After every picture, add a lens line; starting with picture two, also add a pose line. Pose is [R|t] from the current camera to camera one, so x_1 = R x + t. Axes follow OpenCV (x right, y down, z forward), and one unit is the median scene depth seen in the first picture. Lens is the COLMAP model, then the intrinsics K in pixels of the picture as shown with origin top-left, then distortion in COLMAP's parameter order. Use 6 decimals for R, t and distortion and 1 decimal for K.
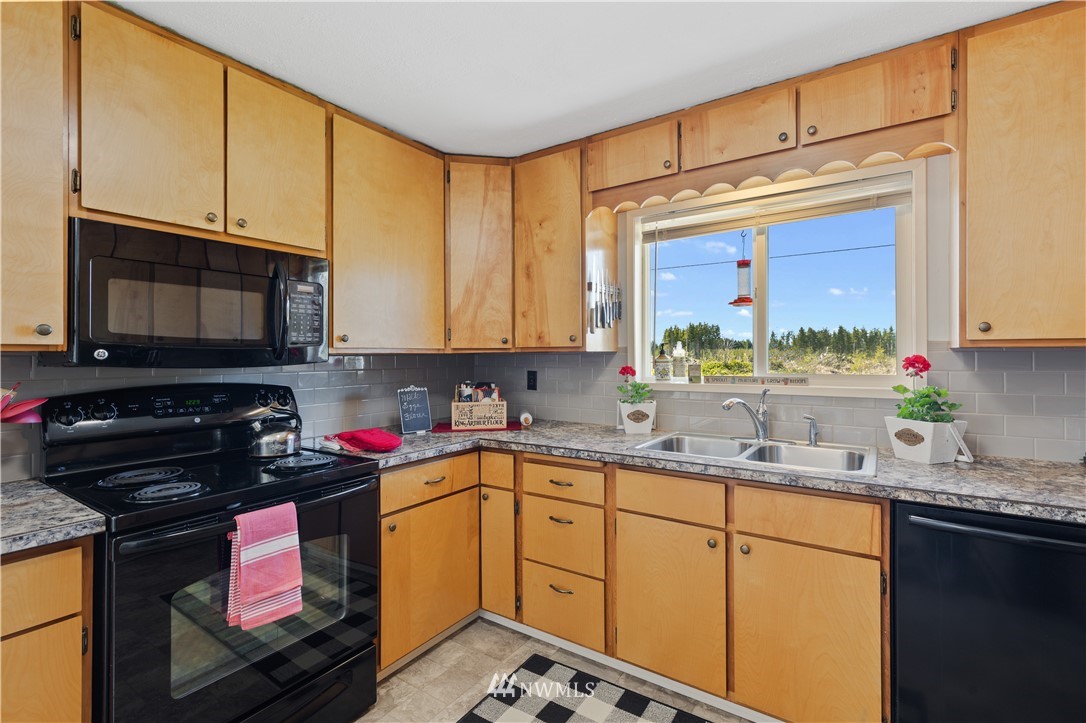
lens RADIAL K [[504.6, 0, 544.0], [0, 504.6, 358.7], [0, 0, 1]] dist [0.004477, -0.002377]
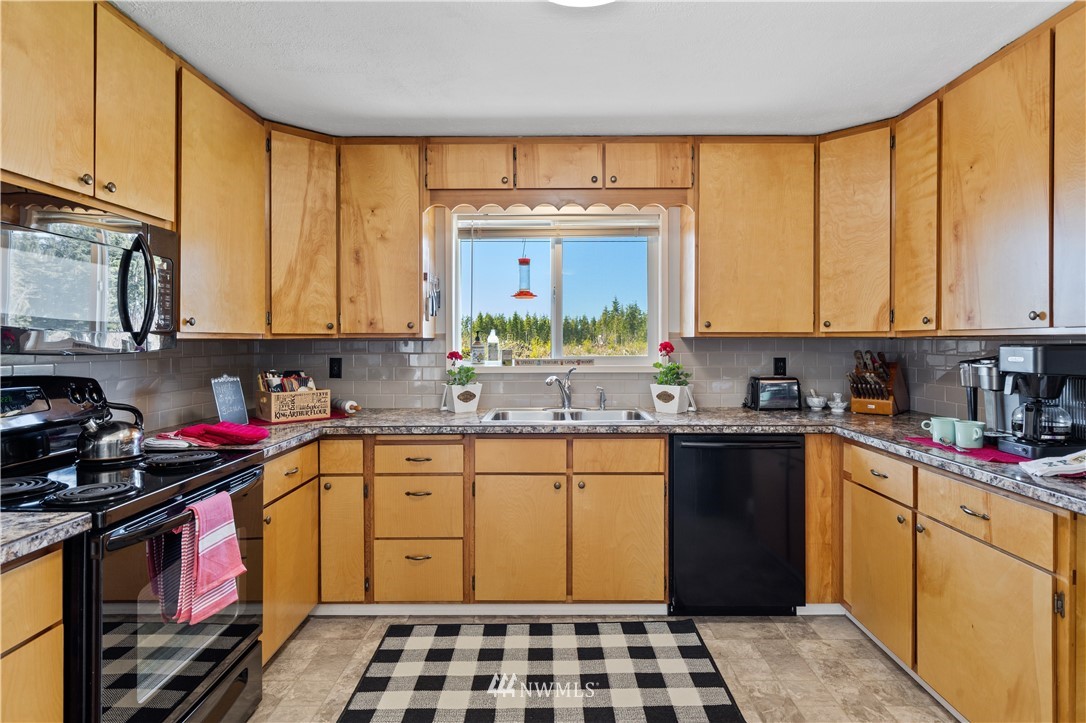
lens RADIAL K [[622.4, 0, 541.9], [0, 622.4, 353.6], [0, 0, 1]] dist [-0.000565, -0.001126]
pose [[0.825267, -0.008365, 0.564681, -0.519354], [0.002026, 0.999928, 0.011851, 0.004212], [-0.564739, -0.008636, 0.825224, -0.259207]]
